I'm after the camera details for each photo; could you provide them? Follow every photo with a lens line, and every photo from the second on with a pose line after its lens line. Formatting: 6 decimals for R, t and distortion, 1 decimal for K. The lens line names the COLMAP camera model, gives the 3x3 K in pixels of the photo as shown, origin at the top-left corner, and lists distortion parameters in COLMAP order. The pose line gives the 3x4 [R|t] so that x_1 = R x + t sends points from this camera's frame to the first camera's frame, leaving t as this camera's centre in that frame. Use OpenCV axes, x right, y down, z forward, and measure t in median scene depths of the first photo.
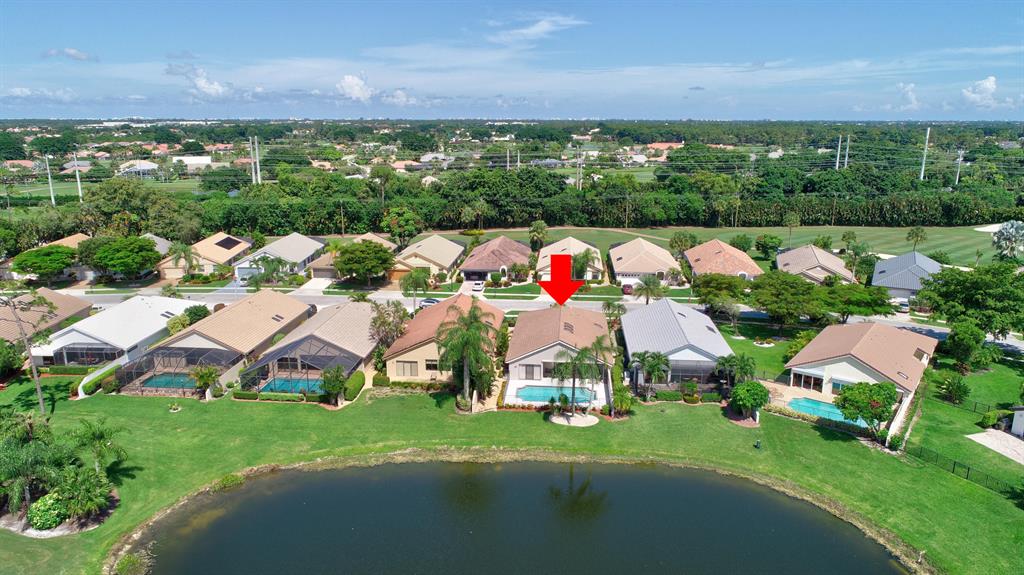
lens RADIAL K [[684.4, 0, 509.2], [0, 684.4, 283.8], [0, 0, 1]] dist [0.000589, -0.005536]
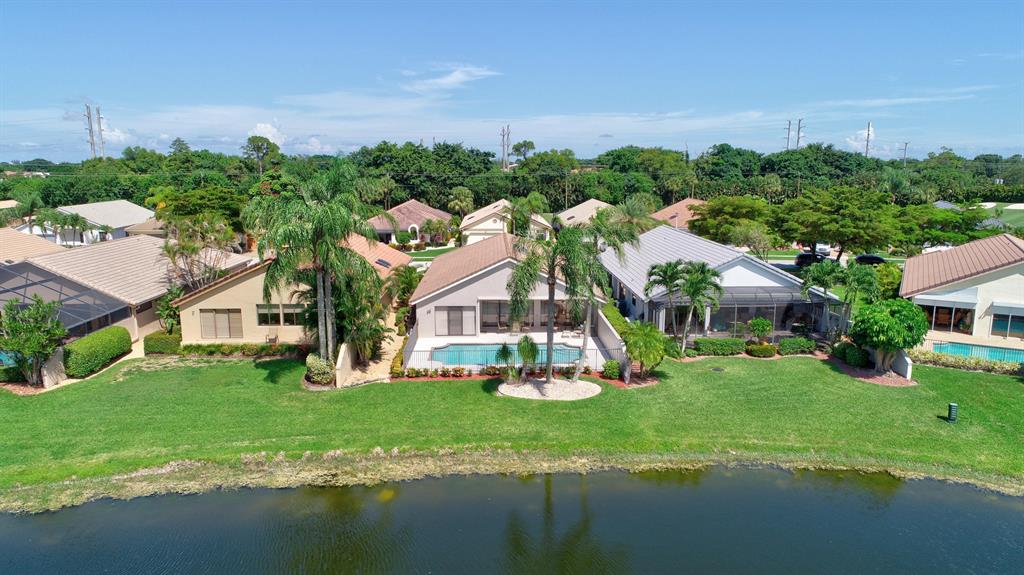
lens RADIAL K [[684.4, 0, 509.8], [0, 684.4, 289.1], [0, 0, 1]] dist [0.000589, -0.005536]
pose [[0.992862, -0.023742, 0.116882, 0.009351], [0.030433, 0.997978, -0.055802, 0.124383], [-0.115321, 0.058961, 0.991577, 0.421247]]
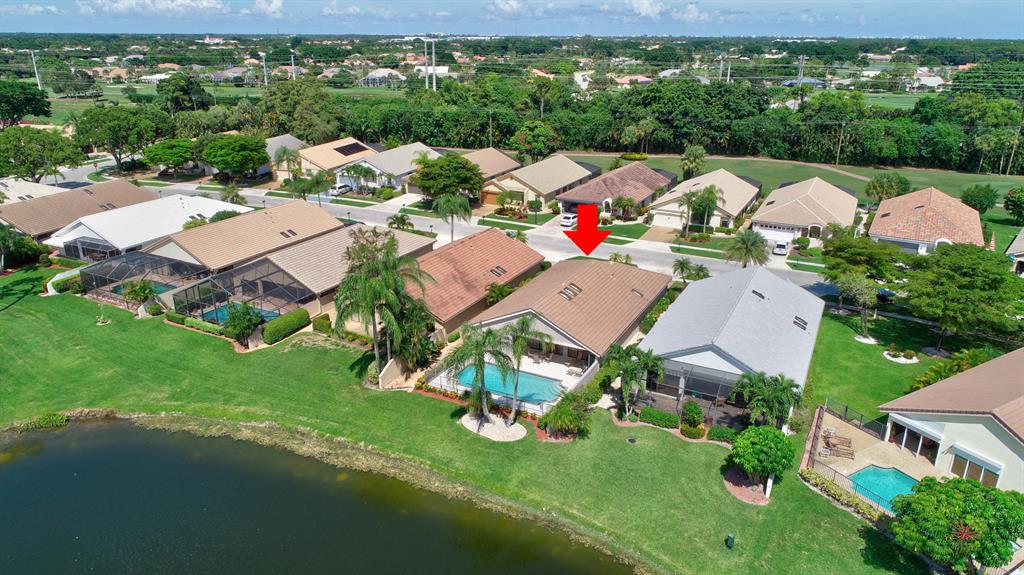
lens RADIAL K [[684.4, 0, 509.5], [0, 684.4, 282.8], [0, 0, 1]] dist [0.000589, -0.005536]
pose [[0.923532, 0.134256, -0.359255, 0.274751], [-0.094082, 0.987412, 0.127147, -0.028869], [0.371803, -0.083625, 0.924537, 0.304015]]
